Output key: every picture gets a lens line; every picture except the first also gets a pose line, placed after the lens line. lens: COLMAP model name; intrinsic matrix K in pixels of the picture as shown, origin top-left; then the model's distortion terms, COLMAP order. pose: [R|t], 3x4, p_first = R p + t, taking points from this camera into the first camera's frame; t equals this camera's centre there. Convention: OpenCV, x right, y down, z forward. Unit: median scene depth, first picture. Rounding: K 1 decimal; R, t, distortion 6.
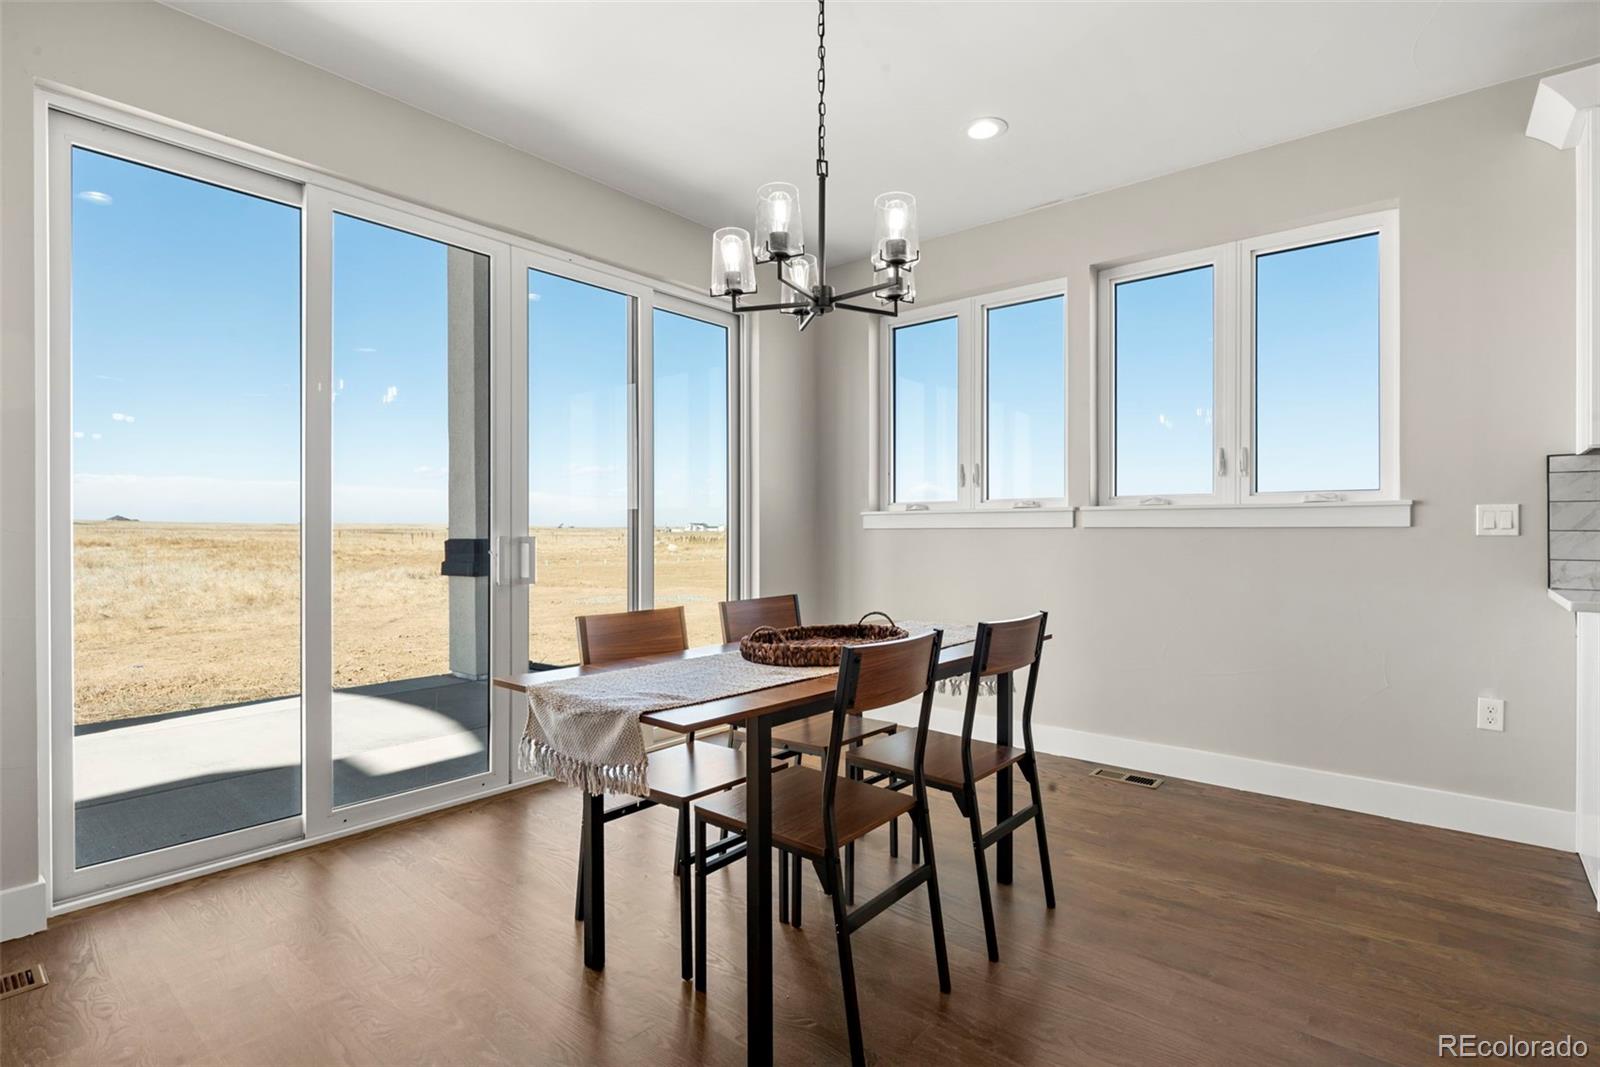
lens RADIAL K [[785.5, 0, 800.0], [0, 785.5, 533.5], [0, 0, 1]] dist [0.000130, 0.000120]
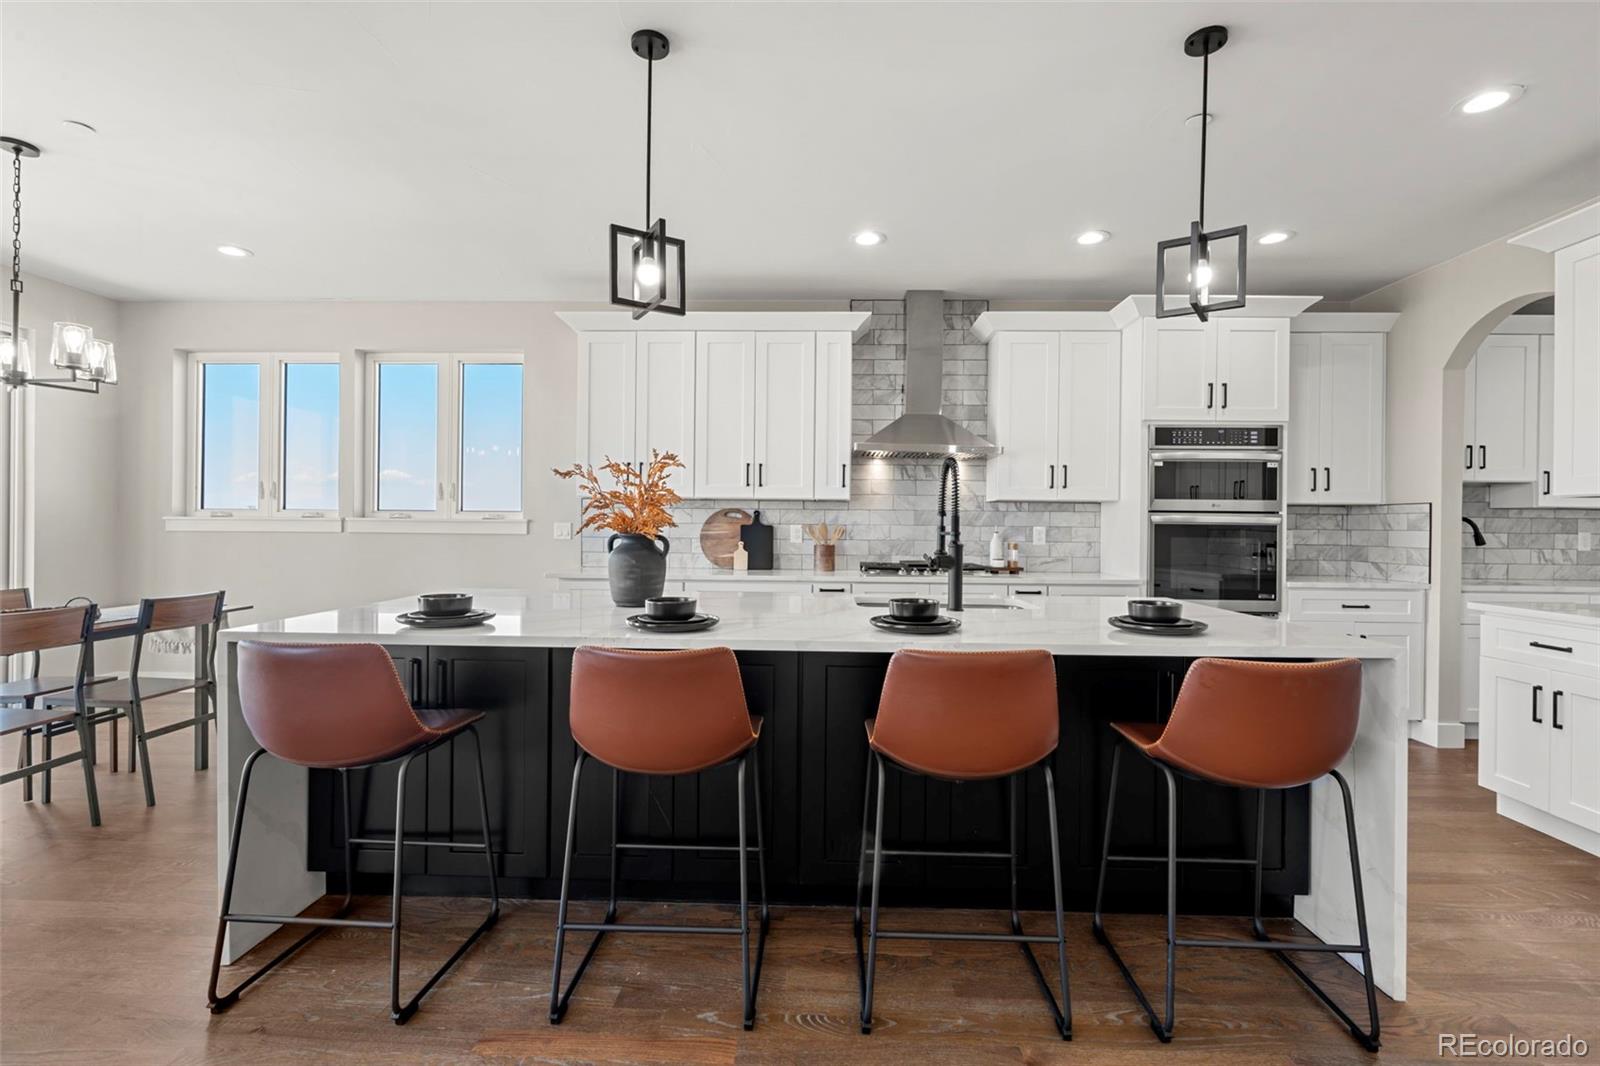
lens RADIAL K [[711.5, 0, 806.6], [0, 711.5, 528.0], [0, 0, 1]] dist [-0.003726, 0.000230]
pose [[0.781245, 0.006330, 0.624192, 0.230607], [-0.009128, 0.999958, 0.001284, -0.027779], [-0.624158, -0.006701, 0.781270, -0.594186]]
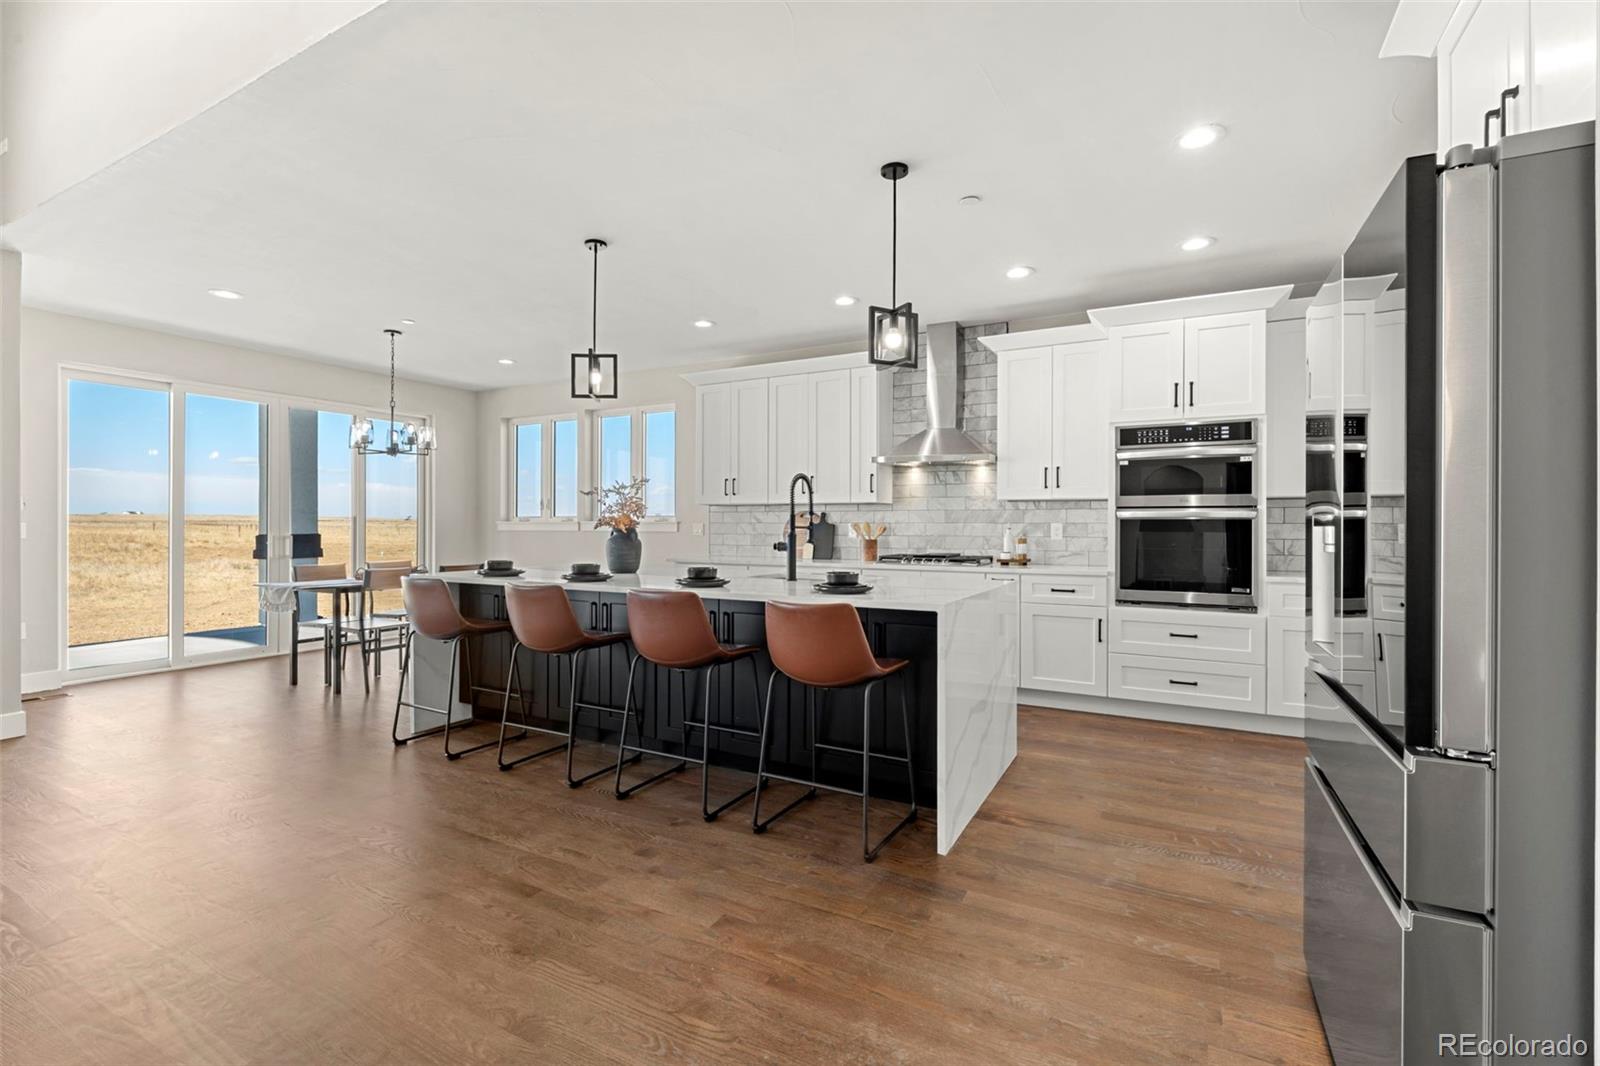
lens RADIAL K [[710.7, 0, 797.9], [0, 710.7, 525.5], [0, 0, 1]] dist [-0.001000, 0.000024]
pose [[0.978533, 0.003438, 0.206063, 0.605835], [-0.003061, 0.999993, -0.002146, -0.022721], [-0.206069, 0.001469, 0.978536, -1.161858]]
